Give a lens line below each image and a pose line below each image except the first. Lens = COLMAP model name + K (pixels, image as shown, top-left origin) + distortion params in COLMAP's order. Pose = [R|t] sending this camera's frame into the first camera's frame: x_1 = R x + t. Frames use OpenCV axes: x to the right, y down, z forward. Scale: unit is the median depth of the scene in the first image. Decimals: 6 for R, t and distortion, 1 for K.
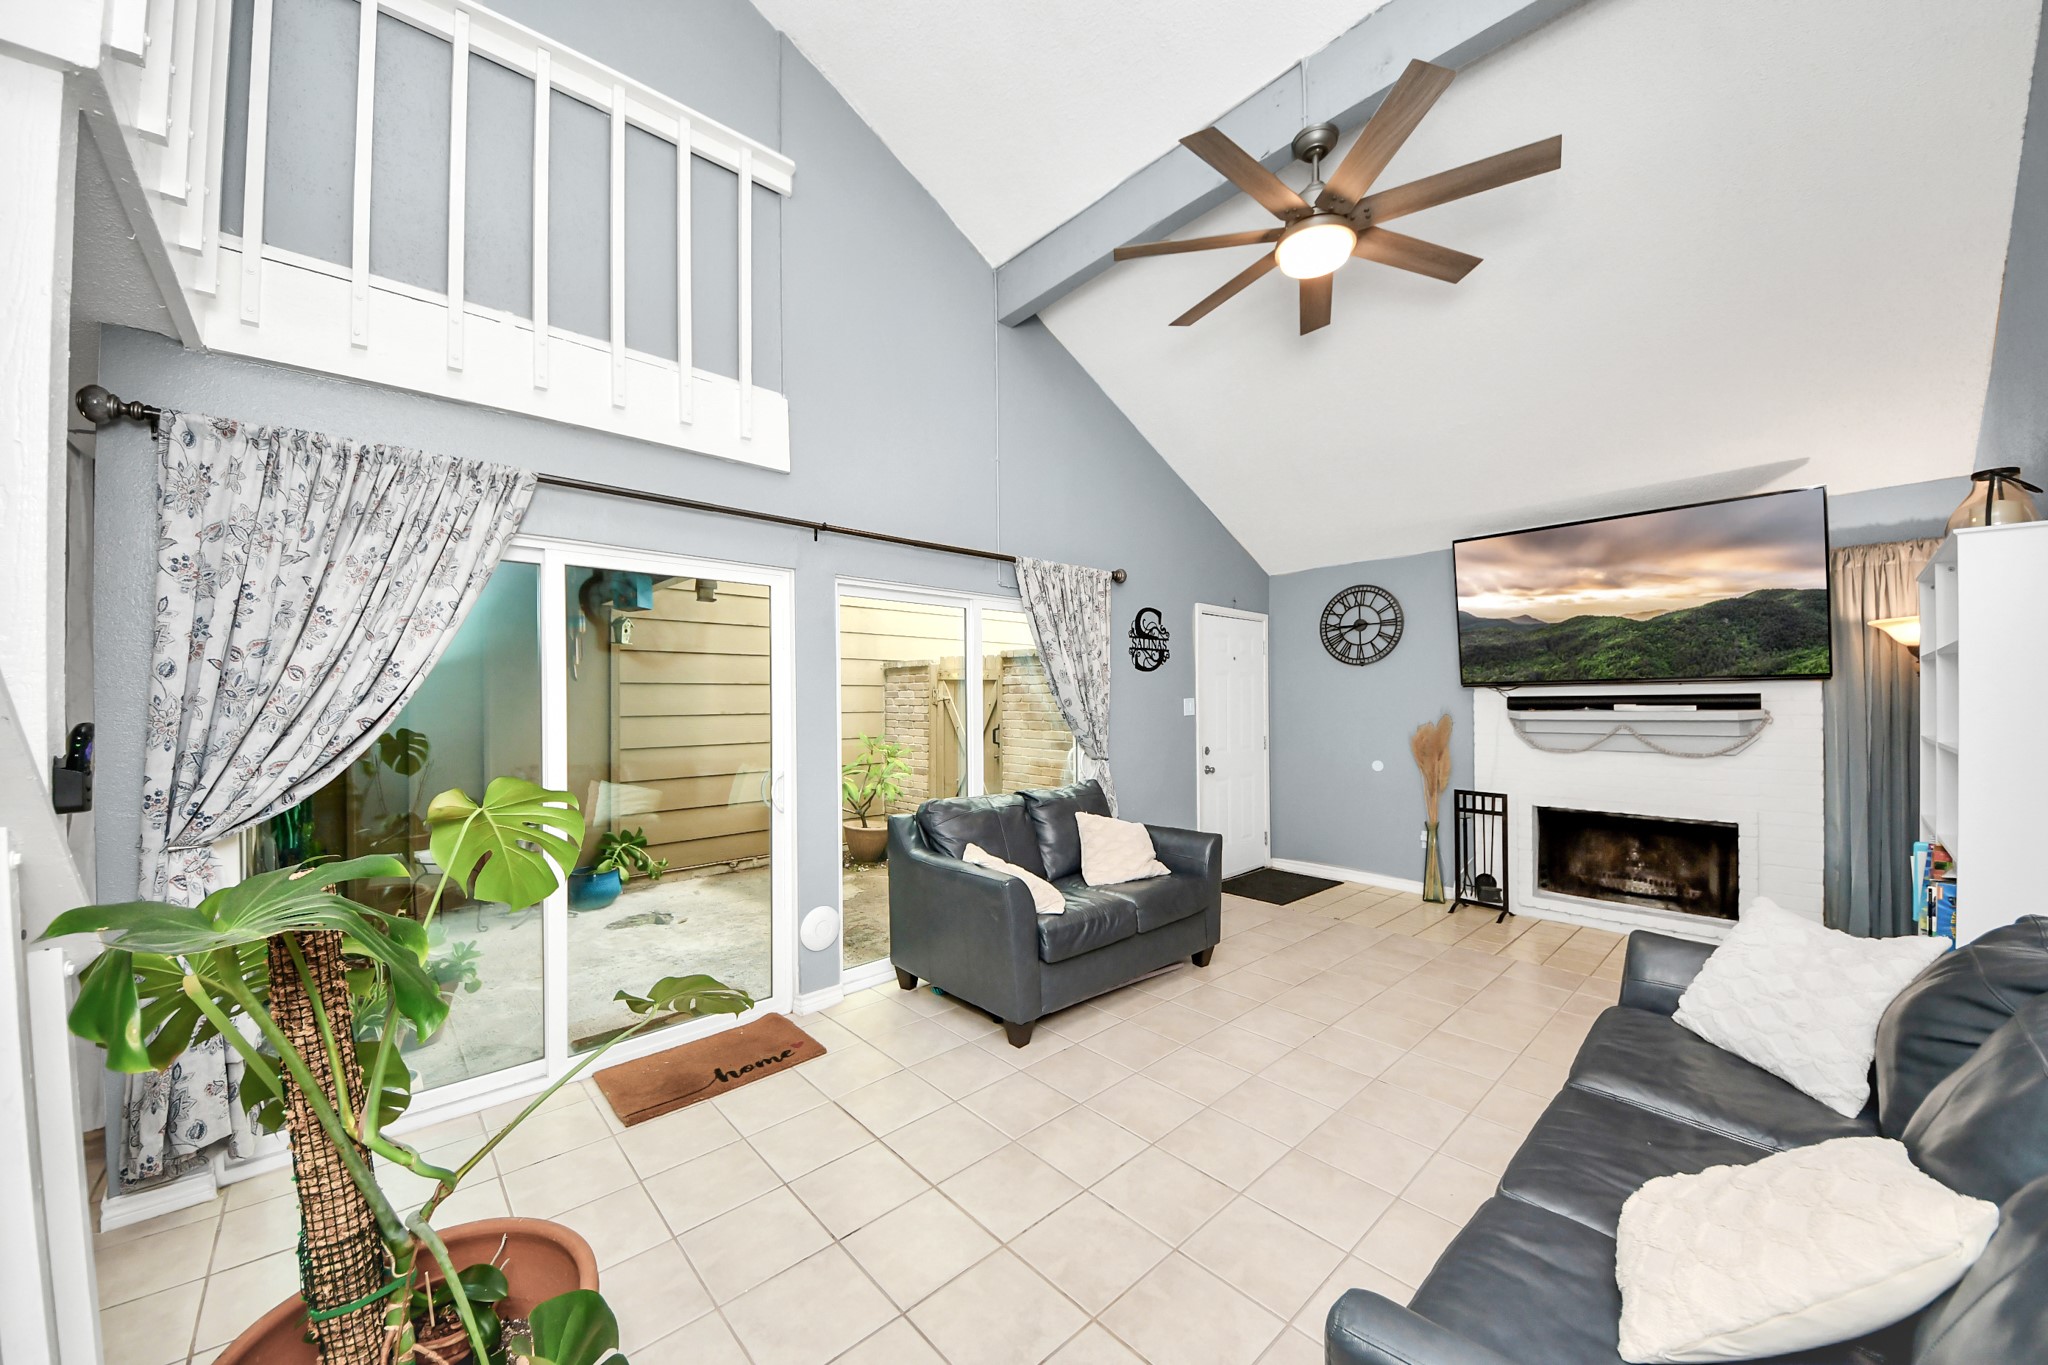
lens RADIAL K [[725.7, 0, 1021.2], [0, 725.7, 690.4], [0, 0, 1]] dist [0.025621, -0.016298]
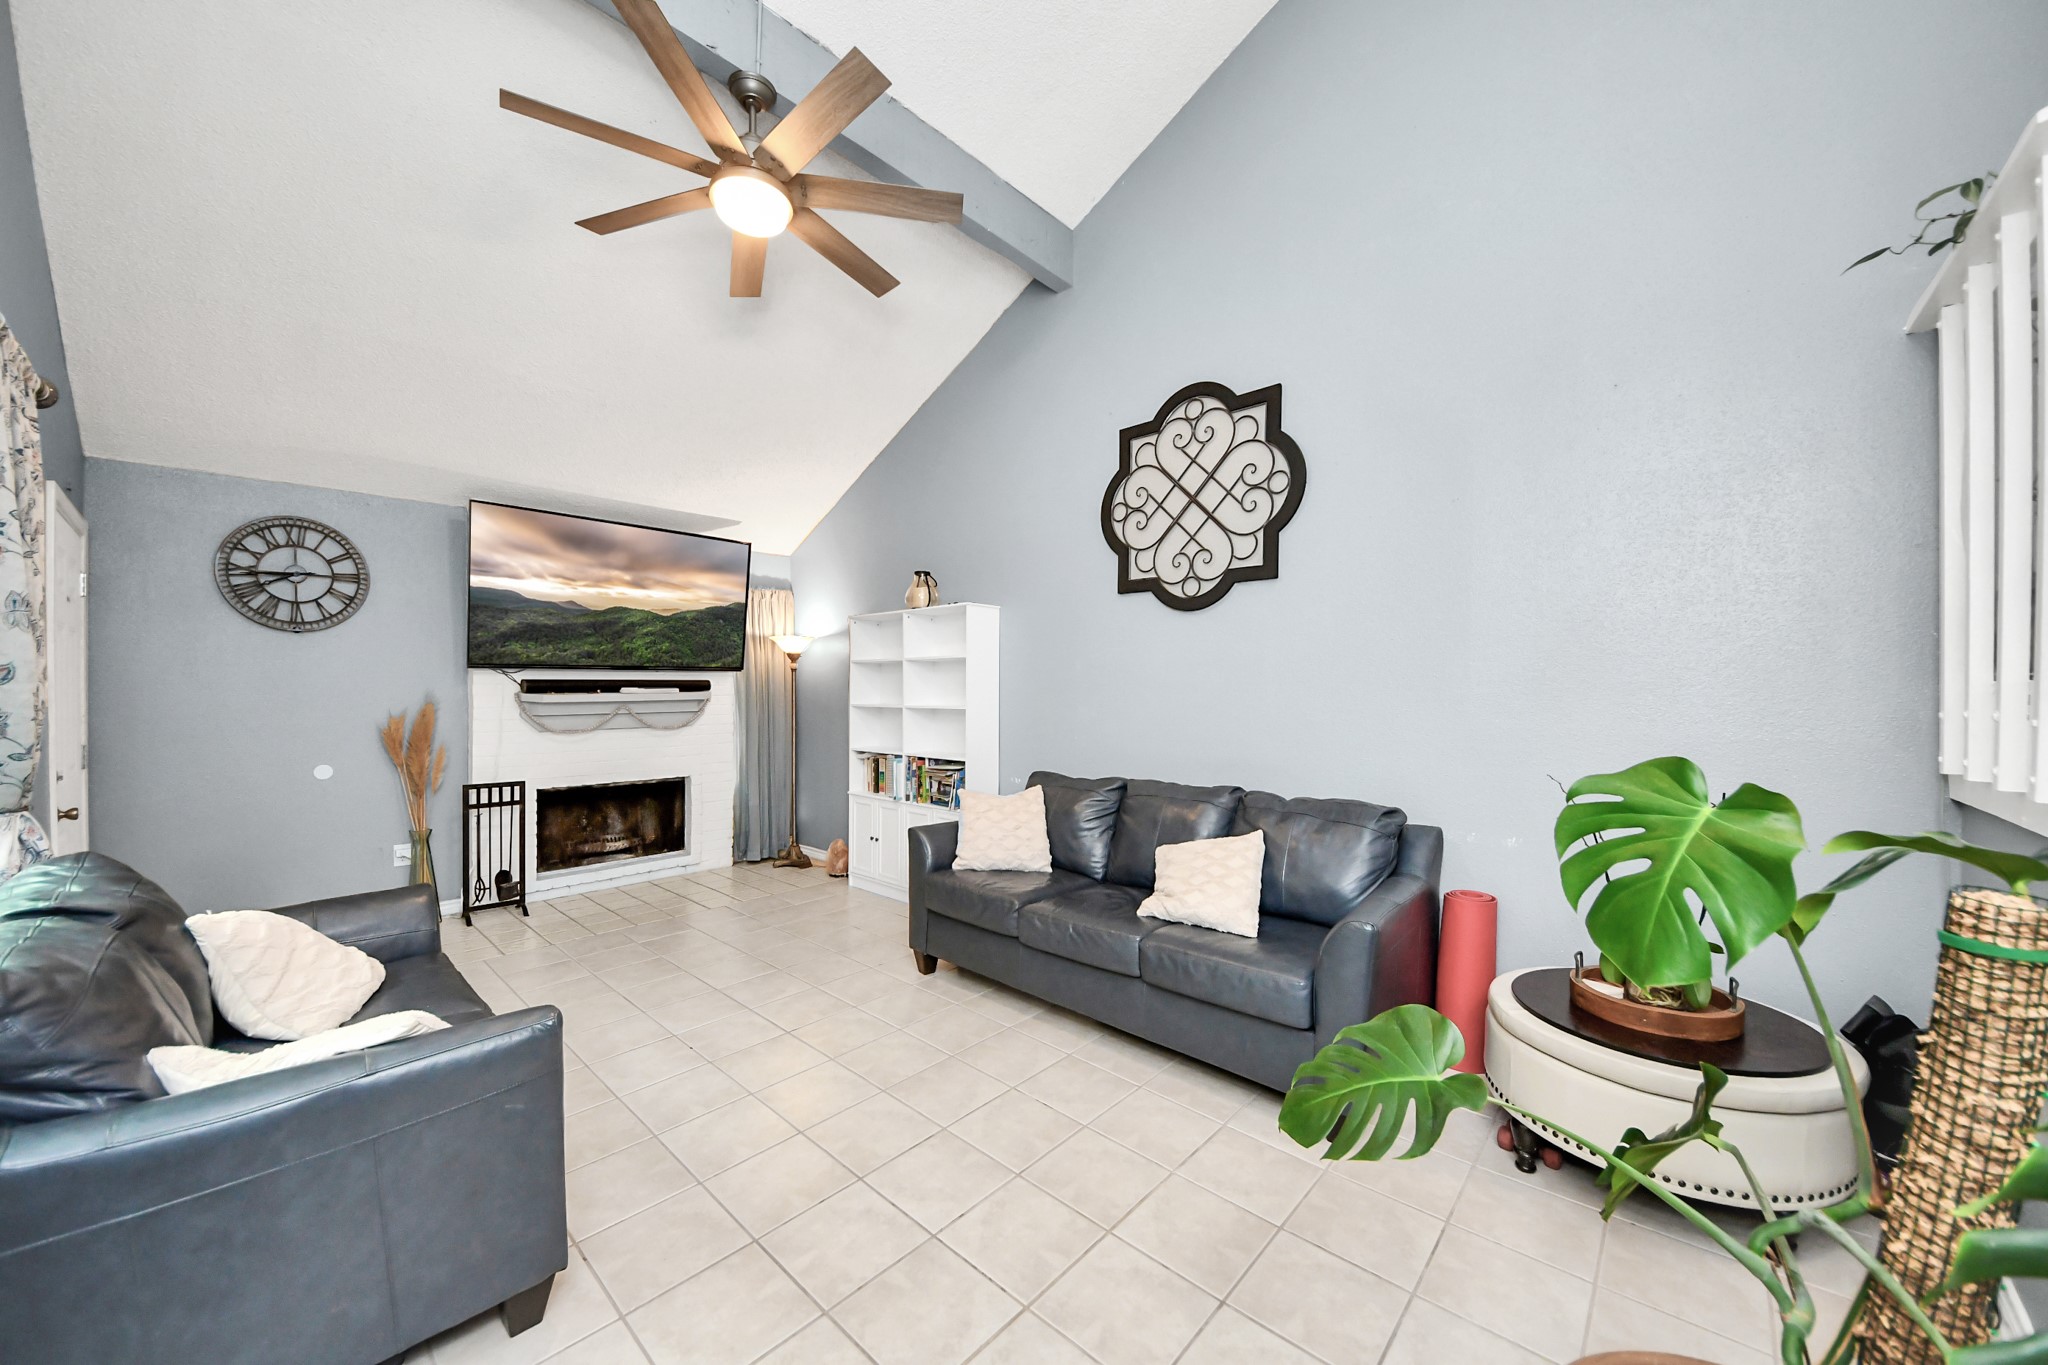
lens RADIAL K [[725.7, 0, 1021.2], [0, 725.7, 690.4], [0, 0, 1]] dist [0.025621, -0.016298]
pose [[-0.073089, 0.002335, 0.997323, -0.335420], [-0.014270, 0.999892, -0.003386, 0.016738], [-0.997223, -0.014480, -0.073048, 0.414468]]
